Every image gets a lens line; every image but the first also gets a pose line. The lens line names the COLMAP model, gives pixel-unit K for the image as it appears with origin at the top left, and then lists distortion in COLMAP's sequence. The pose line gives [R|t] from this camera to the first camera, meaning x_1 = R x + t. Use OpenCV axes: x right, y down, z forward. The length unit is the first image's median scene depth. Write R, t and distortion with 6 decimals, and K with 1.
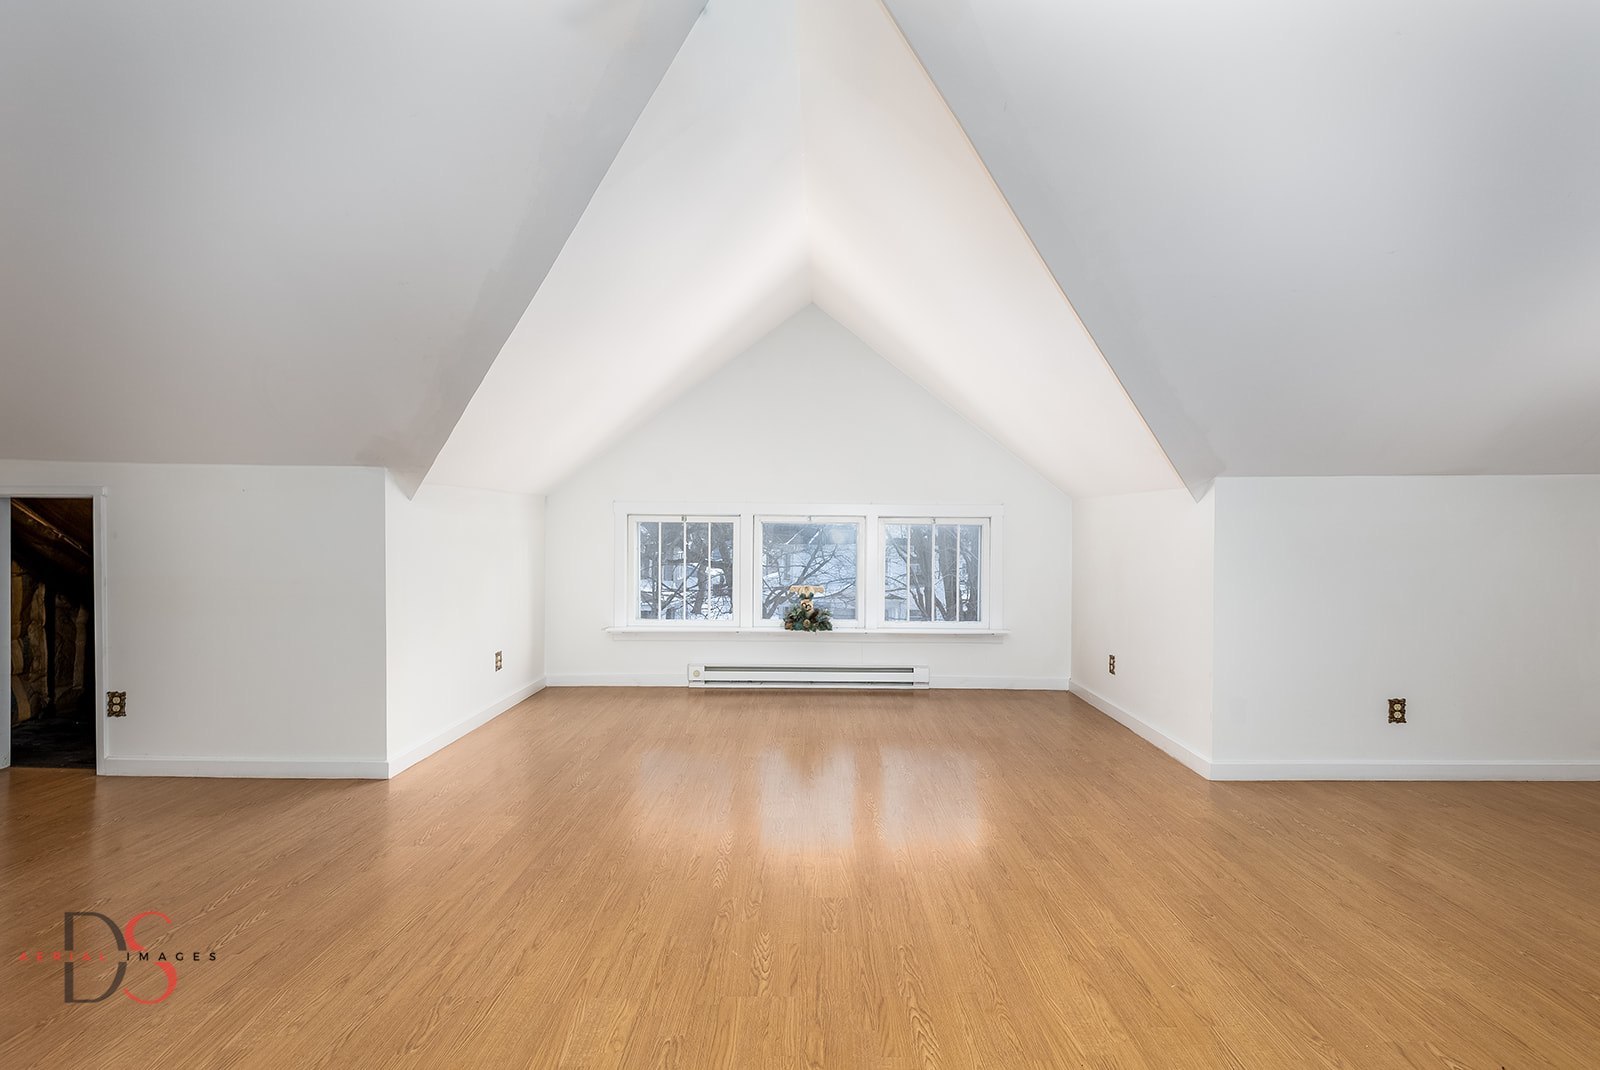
lens RADIAL K [[740.5, 0, 800.0], [0, 740.5, 535.0], [0, 0, 1]] dist [0.000606, 0.000122]
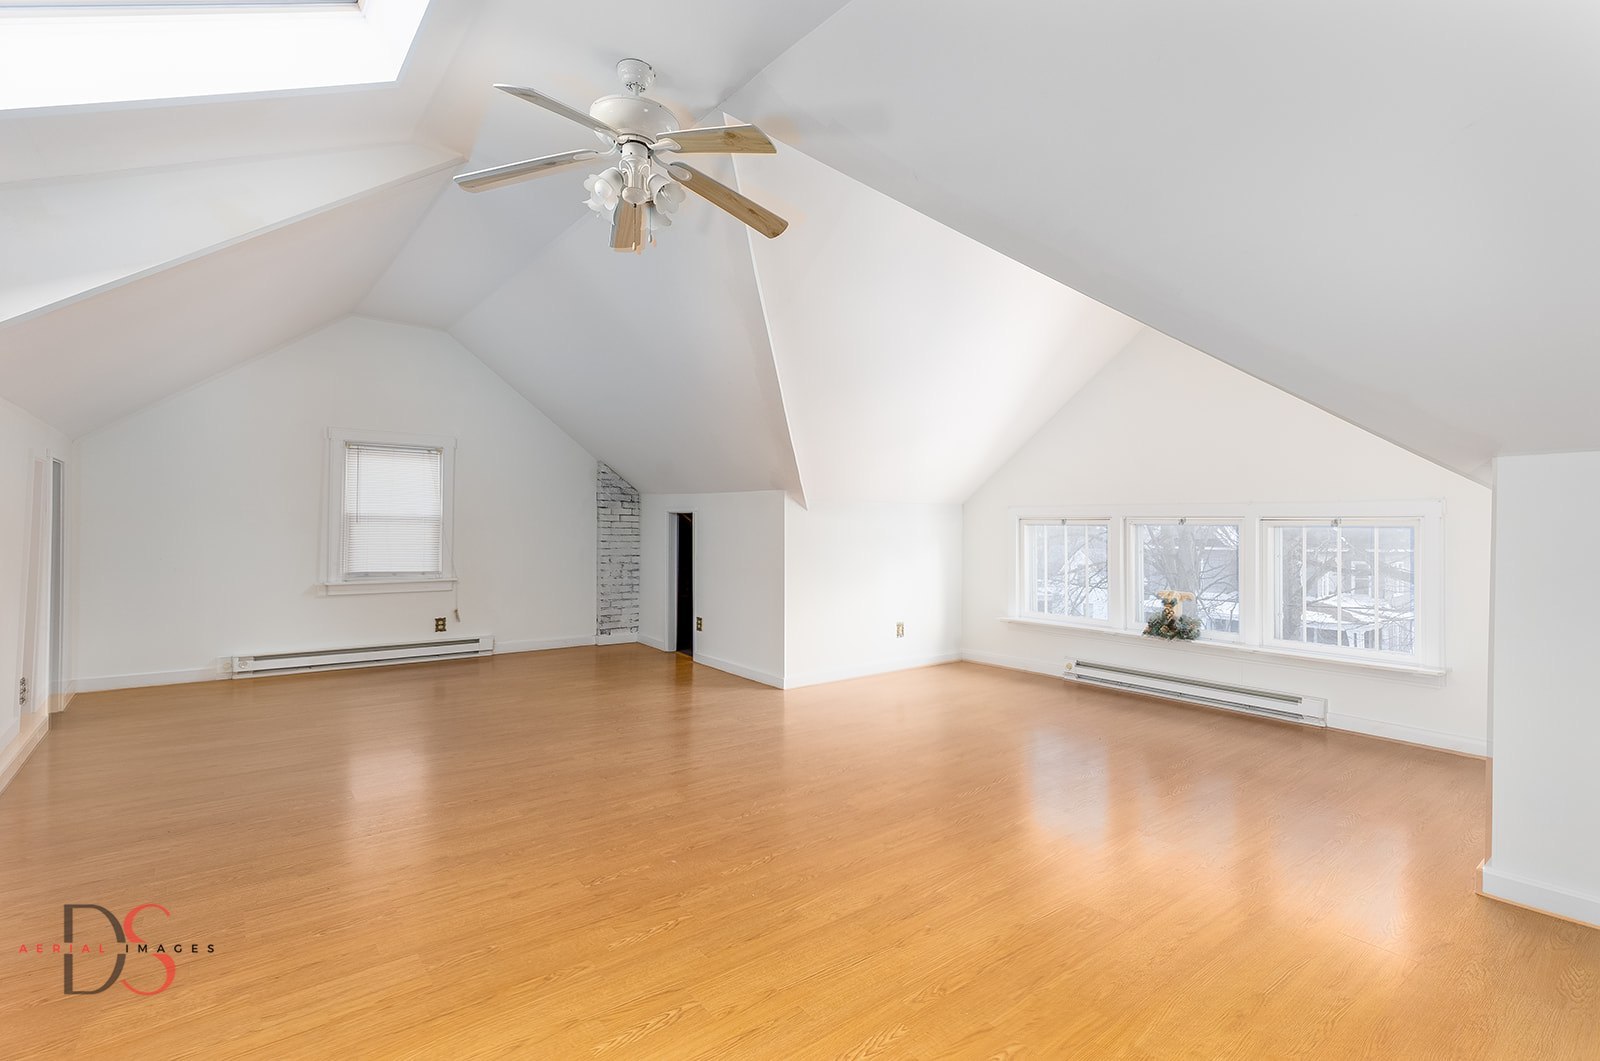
lens RADIAL K [[721.0, 0, 800.0], [0, 721.0, 530.5], [0, 0, 1]] dist [-0.001130, -0.000078]
pose [[0.632145, 0.005842, -0.774828, 0.589302], [-0.014257, 0.999890, -0.004092, 0.001759], [0.774719, 0.013633, 0.632159, 0.063216]]
